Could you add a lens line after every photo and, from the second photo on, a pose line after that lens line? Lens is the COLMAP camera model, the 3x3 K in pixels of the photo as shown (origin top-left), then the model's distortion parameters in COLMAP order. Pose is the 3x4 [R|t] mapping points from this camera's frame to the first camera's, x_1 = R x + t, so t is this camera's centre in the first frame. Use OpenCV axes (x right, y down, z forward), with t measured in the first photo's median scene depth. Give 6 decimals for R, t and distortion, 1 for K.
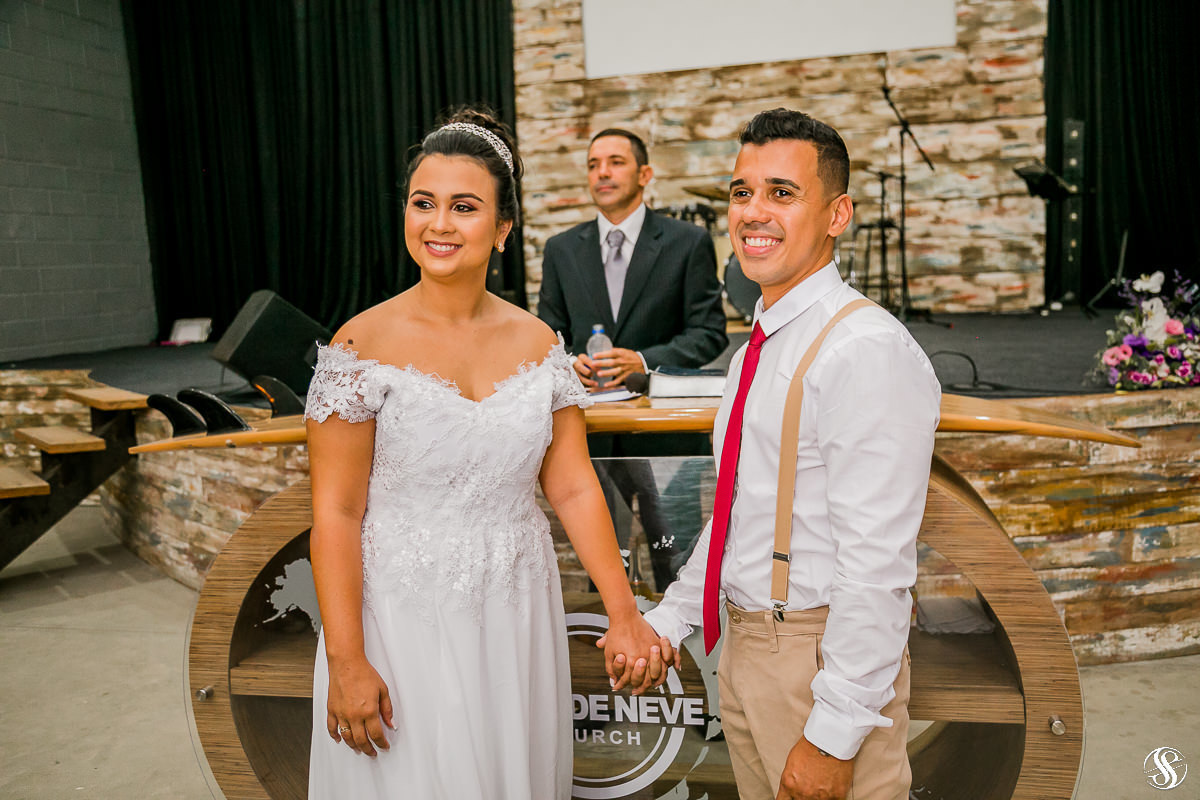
lens RADIAL K [[1091.4, 0, 600.0], [0, 1091.4, 400.0], [0, 0, 1]] dist [-0.013866, 0.056882]
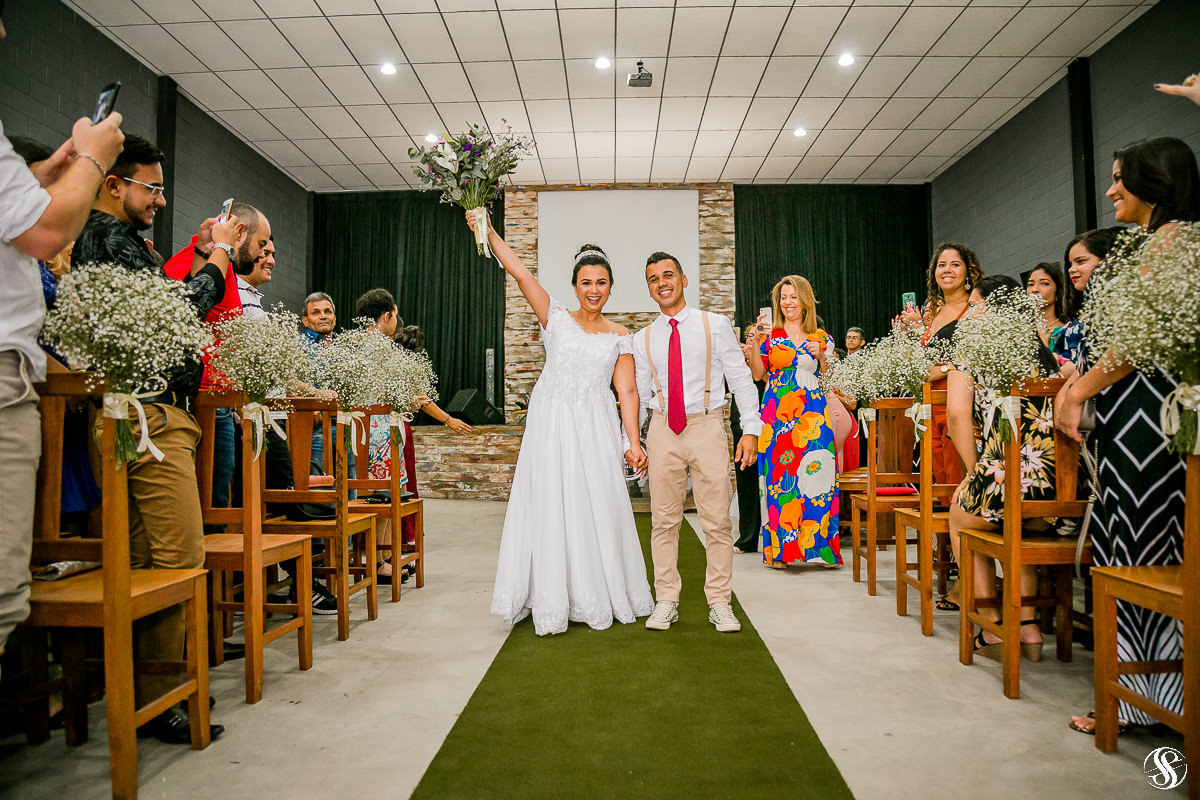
lens RADIAL K [[811.7, 0, 607.2], [0, 811.7, 400.6], [0, 0, 1]] dist [-0.121611, 0.066326]
pose [[0.979230, 0.048683, 0.196821, -0.201787], [-0.017063, 0.987089, -0.159263, 0.142991], [-0.202034, 0.152597, 0.967418, -0.612757]]
